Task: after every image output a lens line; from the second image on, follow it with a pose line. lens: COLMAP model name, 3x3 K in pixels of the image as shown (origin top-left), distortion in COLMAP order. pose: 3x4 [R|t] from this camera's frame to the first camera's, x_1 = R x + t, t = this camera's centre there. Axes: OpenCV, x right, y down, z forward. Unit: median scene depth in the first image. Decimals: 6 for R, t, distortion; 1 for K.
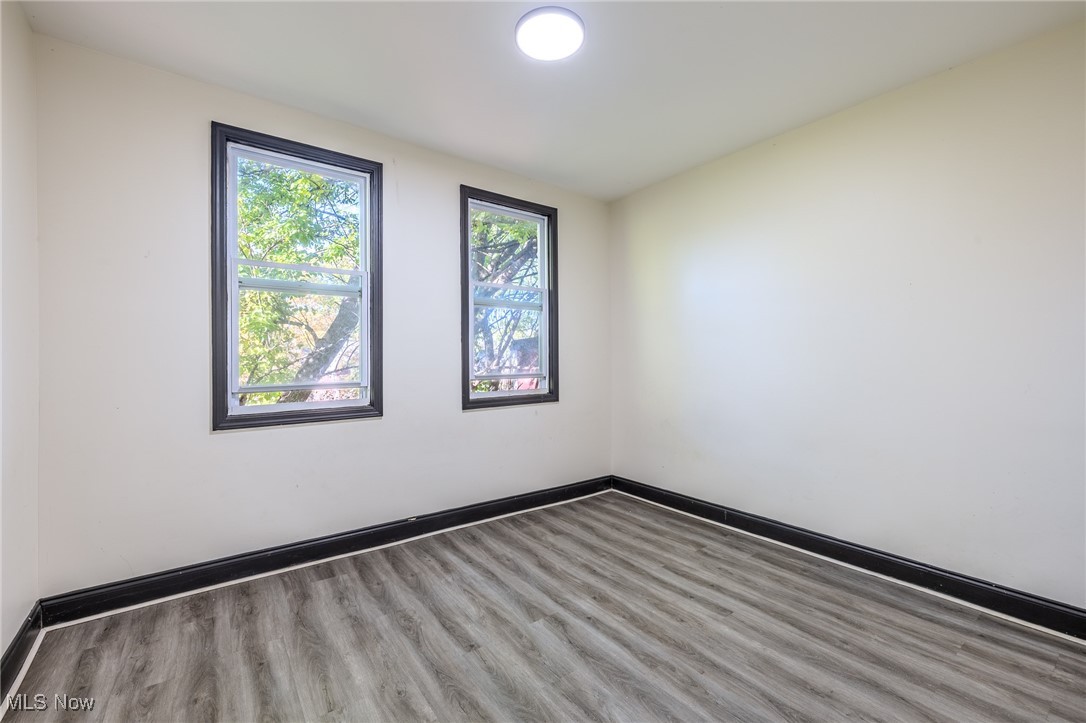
lens RADIAL K [[455.6, 0, 537.0], [0, 455.6, 362.8], [0, 0, 1]] dist [0.000229, 0.000597]
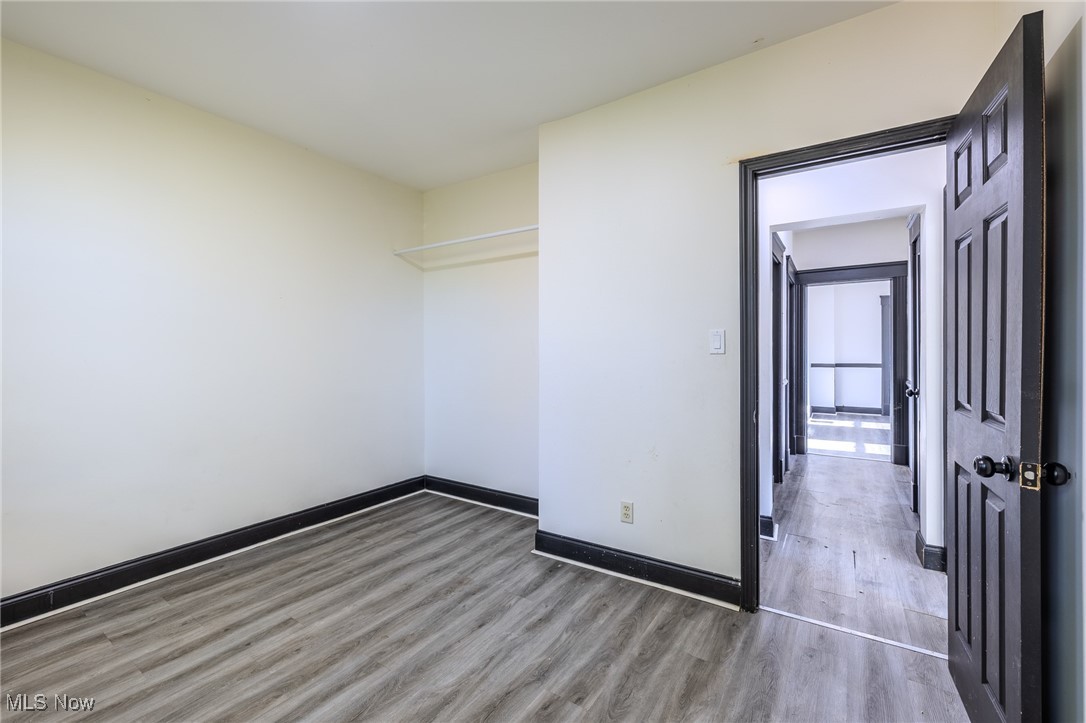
lens RADIAL K [[455.6, 0, 539.3], [0, 455.6, 356.5], [0, 0, 1]] dist [0.000229, 0.000597]
pose [[-0.338315, -0.004154, 0.941024, -0.621288], [0.017790, 0.999783, 0.010809, -0.010581], [-0.940865, 0.020398, -0.338168, 0.769662]]
